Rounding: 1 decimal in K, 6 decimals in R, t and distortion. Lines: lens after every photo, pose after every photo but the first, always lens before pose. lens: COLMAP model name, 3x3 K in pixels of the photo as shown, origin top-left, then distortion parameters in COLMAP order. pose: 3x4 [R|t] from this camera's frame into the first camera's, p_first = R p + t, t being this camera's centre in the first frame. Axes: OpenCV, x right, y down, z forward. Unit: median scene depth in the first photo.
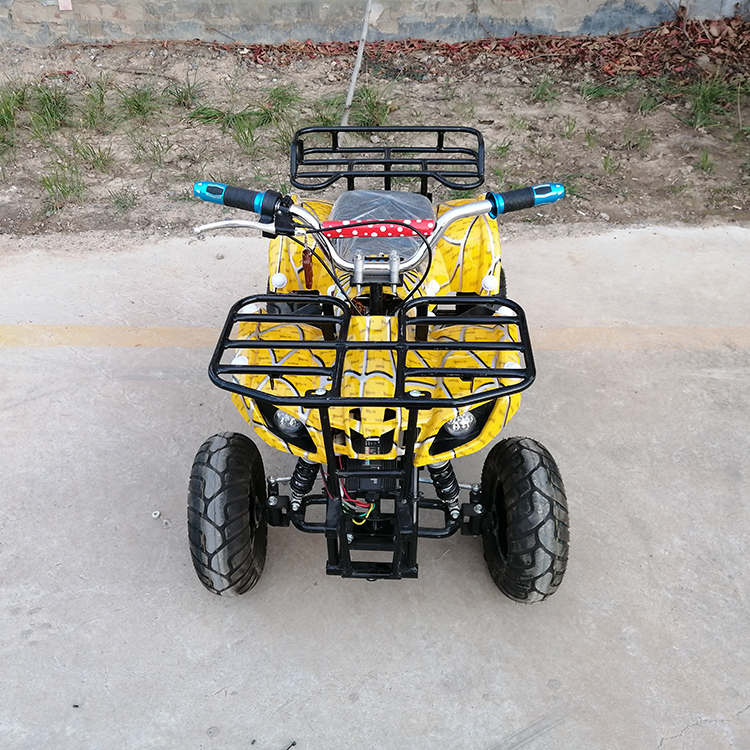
lens RADIAL K [[788.0, 0, 345.0], [0, 788.0, 376.0], [0, 0, 1]] dist [0.014577, 0.000000]
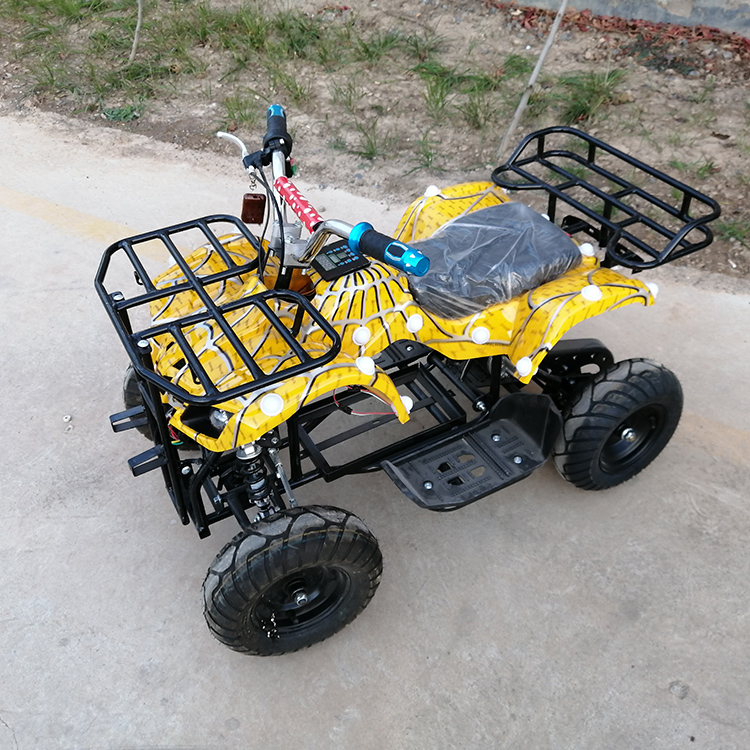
lens RADIAL K [[788.0, 0, 373.9], [0, 788.0, 381.9], [0, 0, 1]] dist [0.014577, 0.000000]
pose [[0.877774, 0.316220, -0.359885, 0.241297], [-0.297012, 0.948621, 0.109099, -0.054102], [0.375894, 0.011126, 0.926596, 0.079783]]
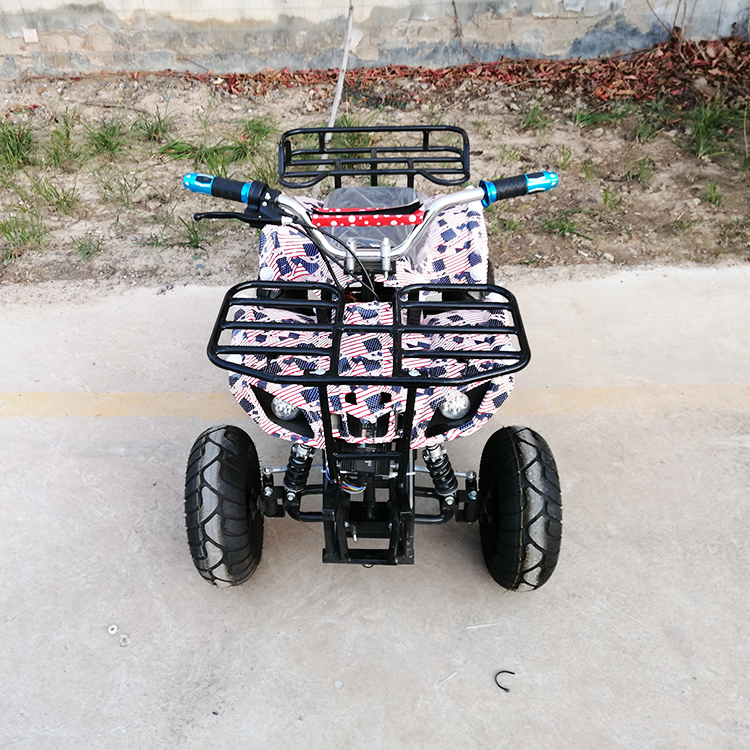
lens RADIAL K [[788.0, 0, 324.1], [0, 788.0, 374.1], [0, 0, 1]] dist [0.014577, 0.000000]
pose [[0.999872, -0.015282, -0.004779, 0.000027], [0.015163, 0.999596, -0.024028, -0.038007], [0.005145, 0.023952, 0.999700, 0.064290]]
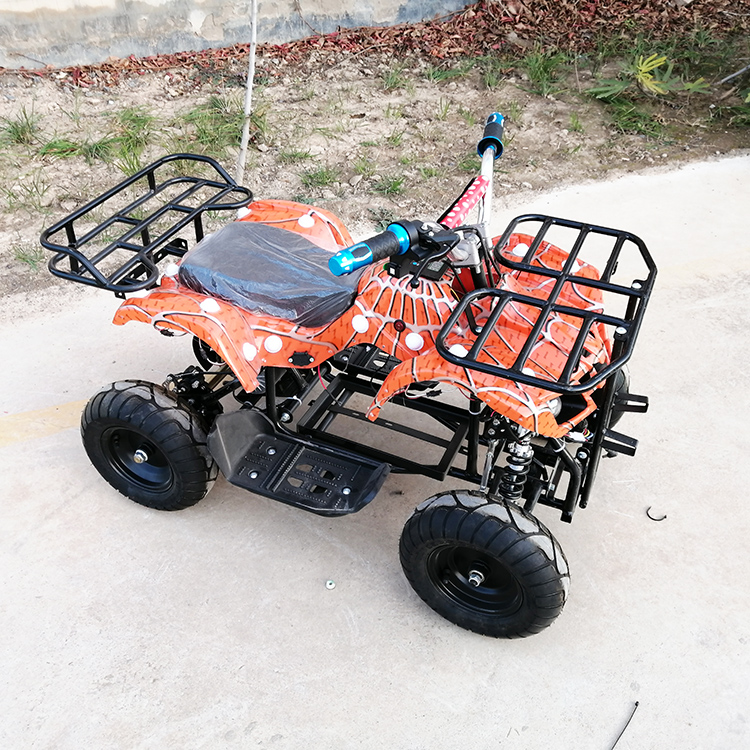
lens RADIAL K [[788.0, 0, 368.1], [0, 788.0, 378.5], [0, 0, 1]] dist [0.014577, 0.000000]
pose [[0.921703, -0.231429, 0.311294, -0.197443], [0.233604, 0.971843, 0.030836, -0.026602], [-0.309665, 0.044298, 0.949813, 0.062318]]
